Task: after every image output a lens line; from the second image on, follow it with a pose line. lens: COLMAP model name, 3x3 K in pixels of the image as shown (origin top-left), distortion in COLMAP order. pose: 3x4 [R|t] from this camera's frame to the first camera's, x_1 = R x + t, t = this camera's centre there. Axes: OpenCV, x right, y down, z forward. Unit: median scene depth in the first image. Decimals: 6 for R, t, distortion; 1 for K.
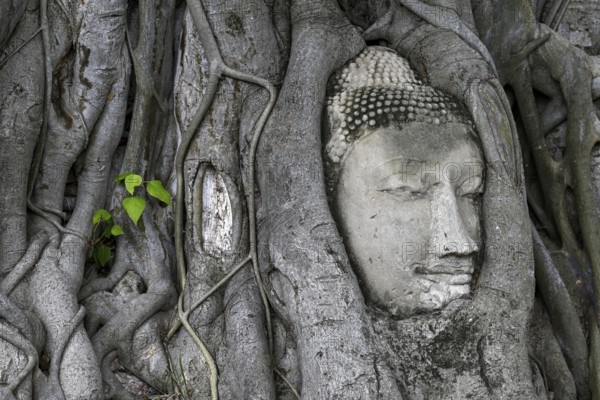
lens RADIAL K [[2254.3, 0, 305.0], [0, 2254.3, 198.1], [0, 0, 1]] dist [1.239734, 0.000000]
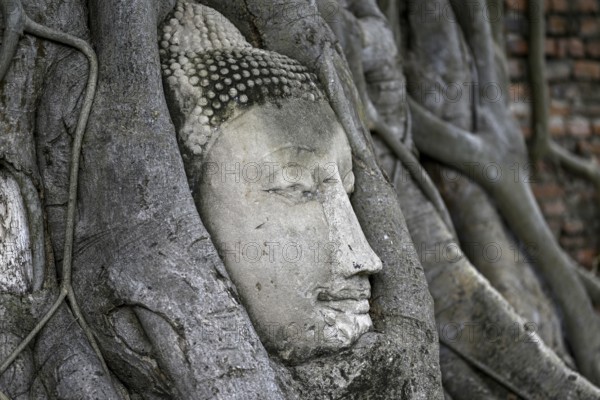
lens RADIAL K [[2980.4, 0, 287.9], [0, 2980.4, 198.2], [0, 0, 1]] dist [2.242414, 0.000000]
pose [[0.877215, -0.025534, 0.479419, -0.418299], [0.037594, 0.999172, -0.015572, 0.014287], [-0.478624, 0.031683, 0.877448, 0.143793]]
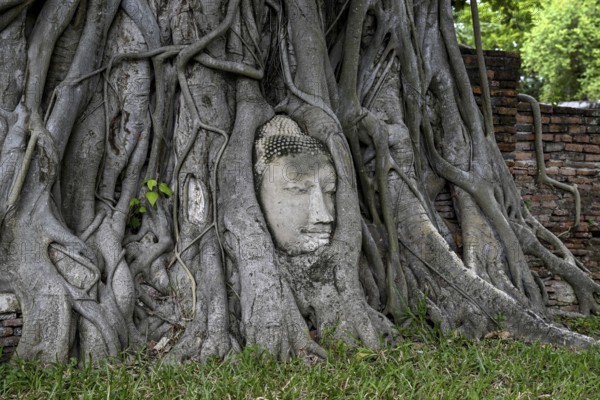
lens RADIAL K [[1092.1, 0, 286.9], [0, 1092.1, 200.0], [0, 0, 1]] dist [0.554948, 0.000000]
pose [[0.998246, 0.010666, 0.058240, -0.016778], [-0.009642, 0.999795, -0.017829, 0.021935], [-0.058418, 0.017237, 0.998143, 0.081119]]
